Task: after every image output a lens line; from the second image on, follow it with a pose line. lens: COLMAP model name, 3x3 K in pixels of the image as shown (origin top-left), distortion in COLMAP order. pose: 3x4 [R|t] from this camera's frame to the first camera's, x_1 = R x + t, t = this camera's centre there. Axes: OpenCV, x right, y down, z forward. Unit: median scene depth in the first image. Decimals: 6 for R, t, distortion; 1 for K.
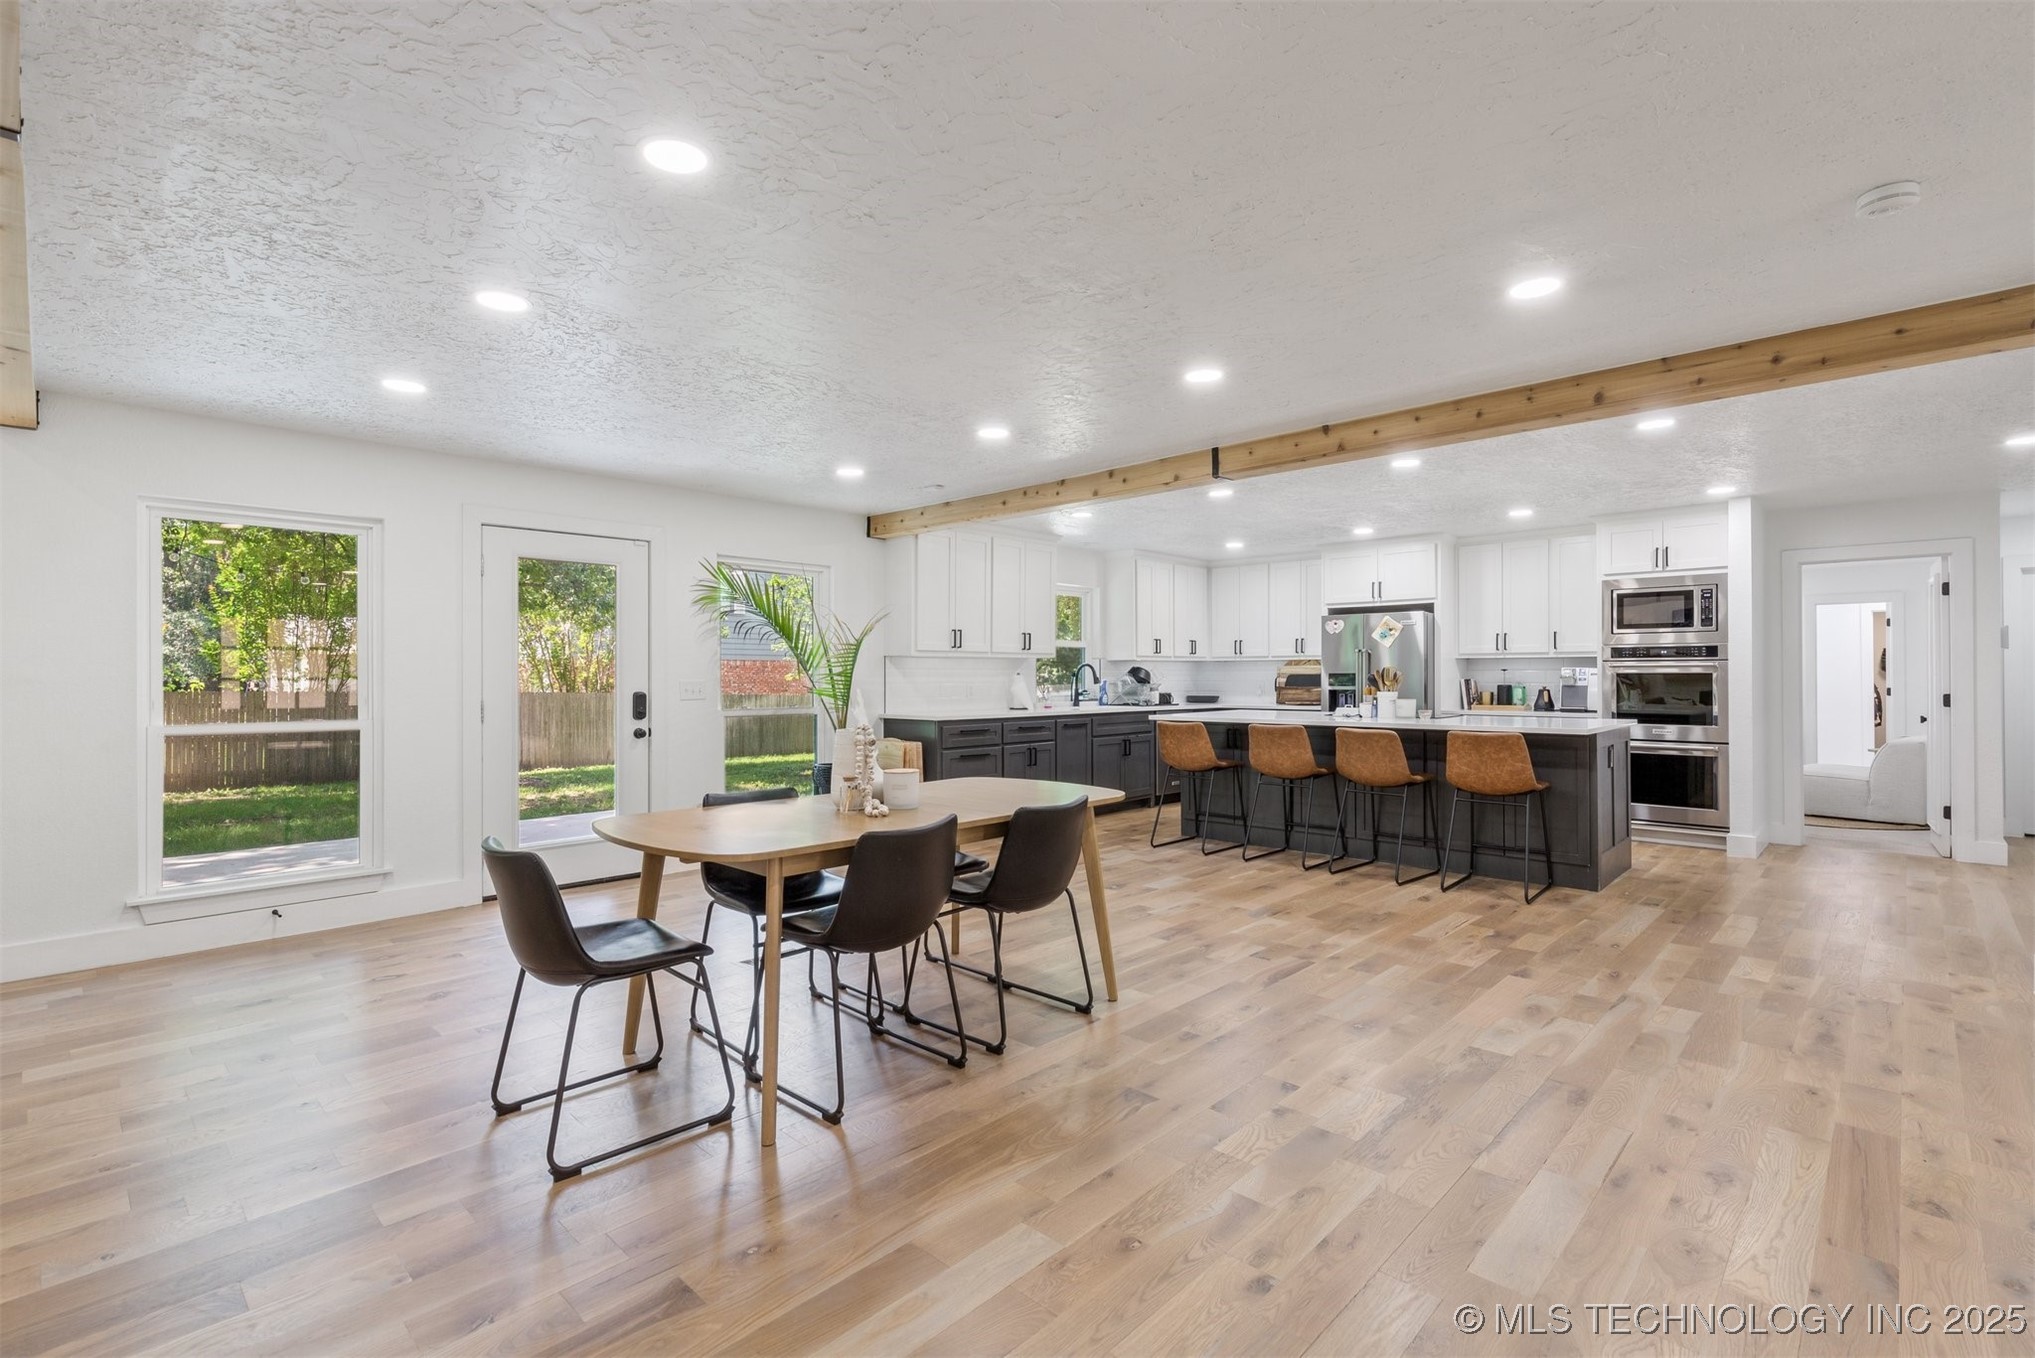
lens RADIAL K [[923.9, 0, 1025.5], [0, 923.9, 669.8], [0, 0, 1]] dist [0.009420, -0.003000]
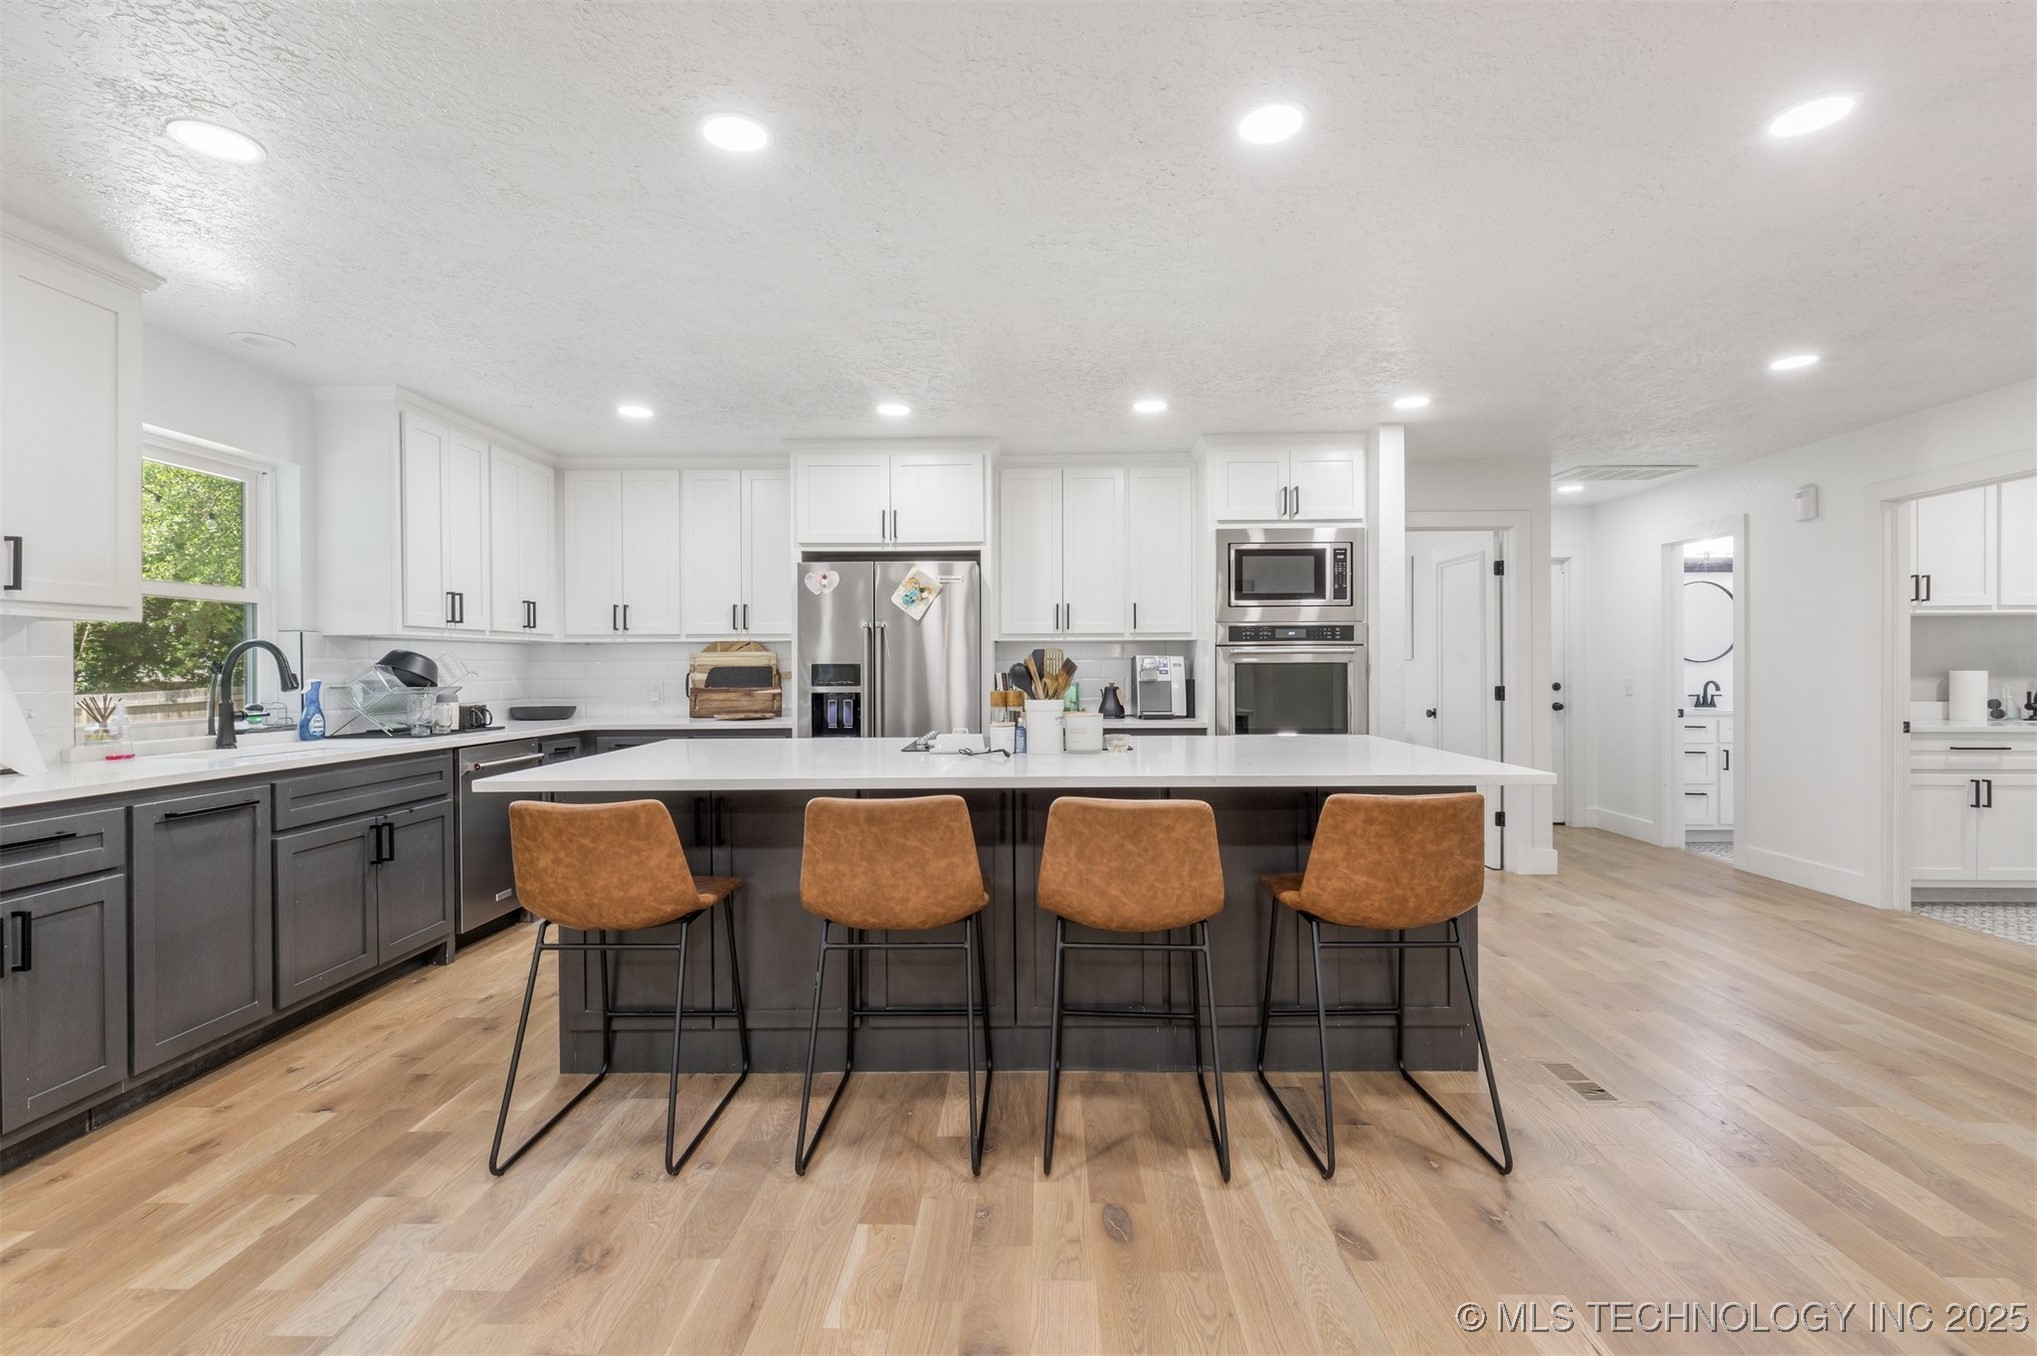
lens RADIAL K [[924.8, 0, 1020.0], [0, 924.8, 668.6], [0, 0, 1]] dist [0.009420, -0.003000]
pose [[0.741492, -0.003326, 0.670954, 0.050300], [0.000056, 0.999988, 0.004894, 0.004469], [-0.670962, -0.003592, 0.741483, 0.594832]]
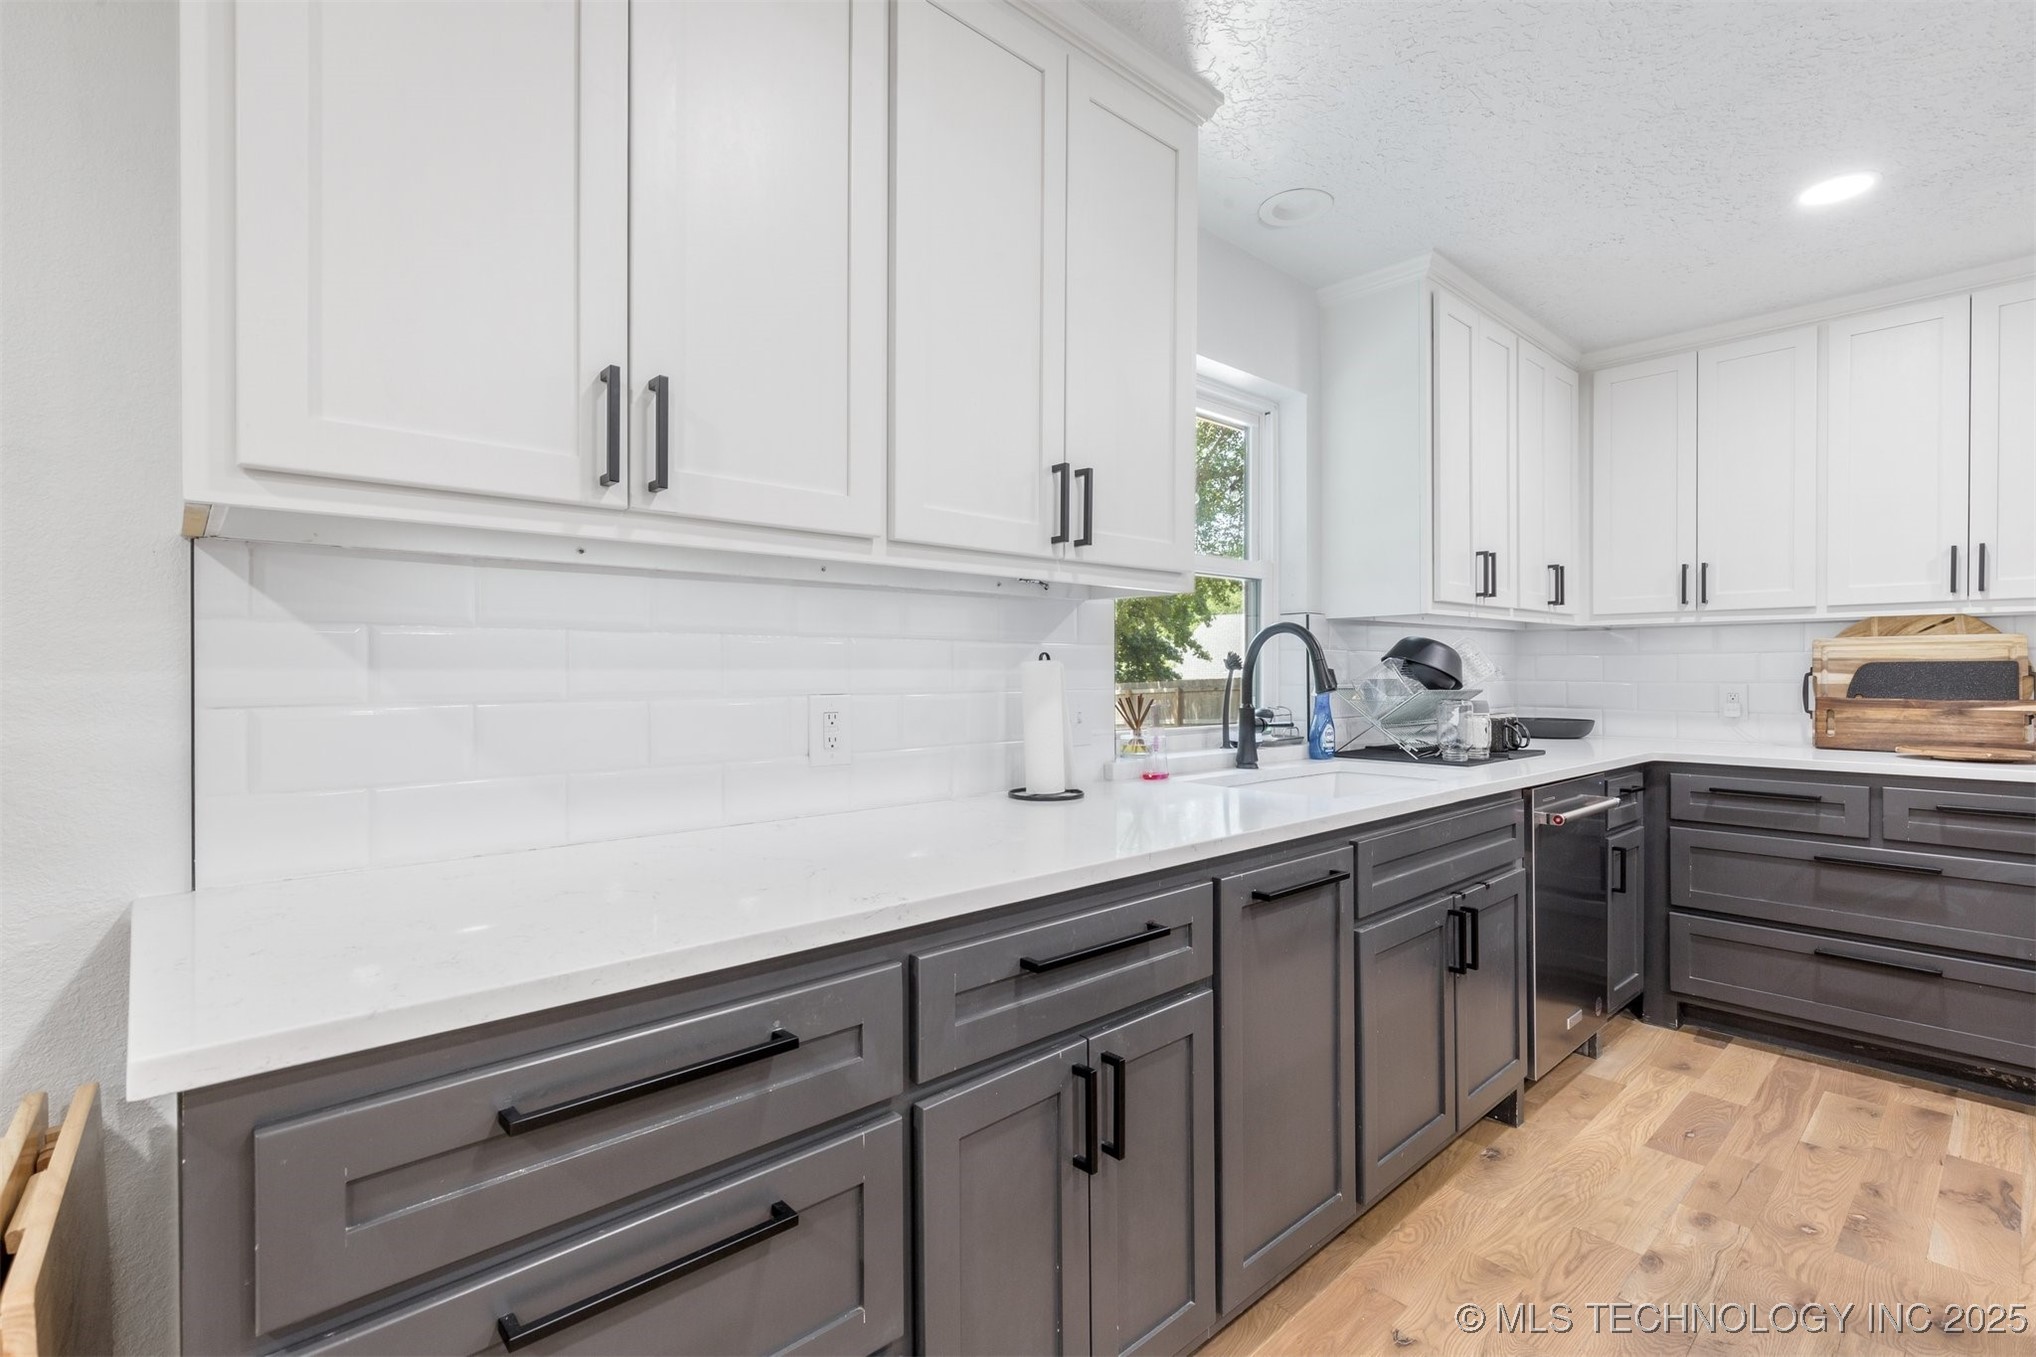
lens RADIAL K [[924.3, 0, 1015.9], [0, 924.3, 671.3], [0, 0, 1]] dist [0.009420, -0.003000]
pose [[0.996905, 0.000753, -0.078614, 0.004908], [-0.000043, 0.999959, 0.009035, 0.007318], [0.078617, -0.009004, 0.996864, 0.870968]]
